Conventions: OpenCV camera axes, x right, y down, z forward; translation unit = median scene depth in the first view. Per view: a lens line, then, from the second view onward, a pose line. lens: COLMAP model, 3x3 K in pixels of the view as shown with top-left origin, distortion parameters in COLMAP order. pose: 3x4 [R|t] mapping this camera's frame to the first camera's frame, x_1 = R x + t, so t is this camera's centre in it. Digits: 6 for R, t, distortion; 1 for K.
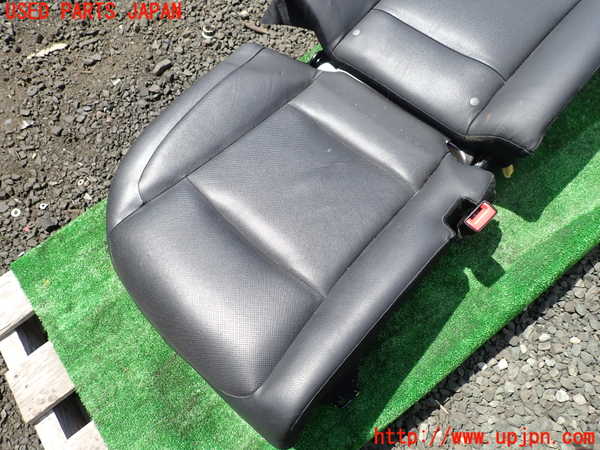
lens RADIAL K [[444.1, 0, 299.3], [0, 444.1, 222.6], [0, 0, 1]] dist [0.000330, -0.000489]
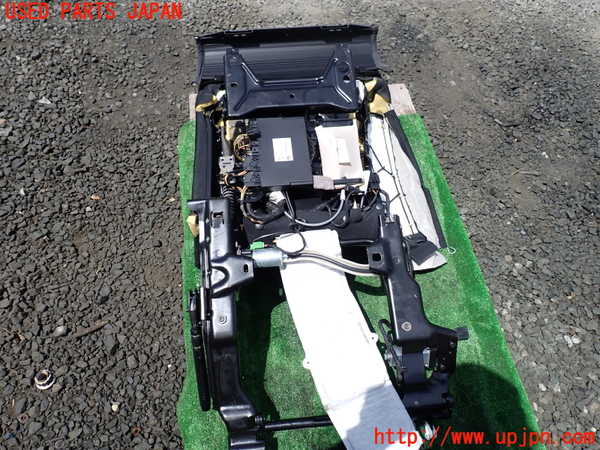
lens RADIAL K [[444.1, 0, 299.3], [0, 444.1, 222.6], [0, 0, 1]] dist [0.000330, -0.000489]
pose [[0.470571, -0.670819, 0.573206, -0.267565], [0.771161, 0.628368, 0.102293, -0.349534], [-0.428805, 0.393898, 0.813001, 0.040311]]
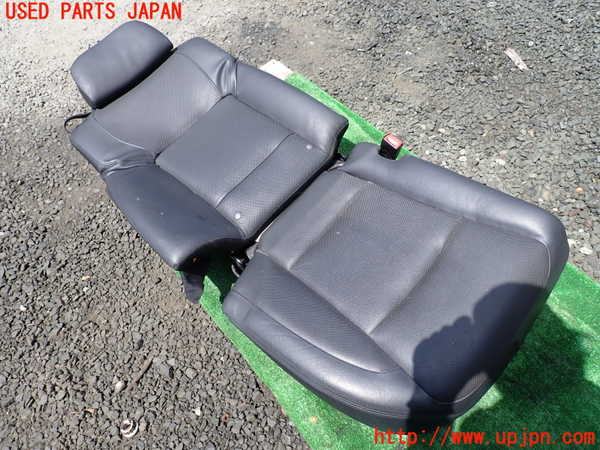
lens RADIAL K [[444.1, 0, 299.3], [0, 444.1, 222.6], [0, 0, 1]] dist [0.000330, -0.000489]
pose [[0.012548, -0.756667, 0.653680, -0.485869], [0.979869, 0.139570, 0.142750, -0.294584], [-0.199248, 0.638729, 0.743186, 0.022827]]
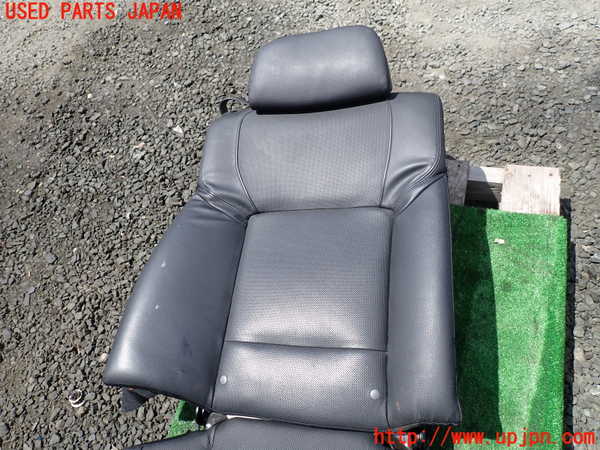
lens RADIAL K [[444.1, 0, 299.3], [0, 444.1, 222.6], [0, 0, 1]] dist [0.000330, -0.000489]
pose [[0.812916, -0.534058, 0.232269, 0.145867], [0.578515, 0.786392, -0.216581, -0.267389], [-0.066988, 0.310434, 0.948232, 0.015564]]
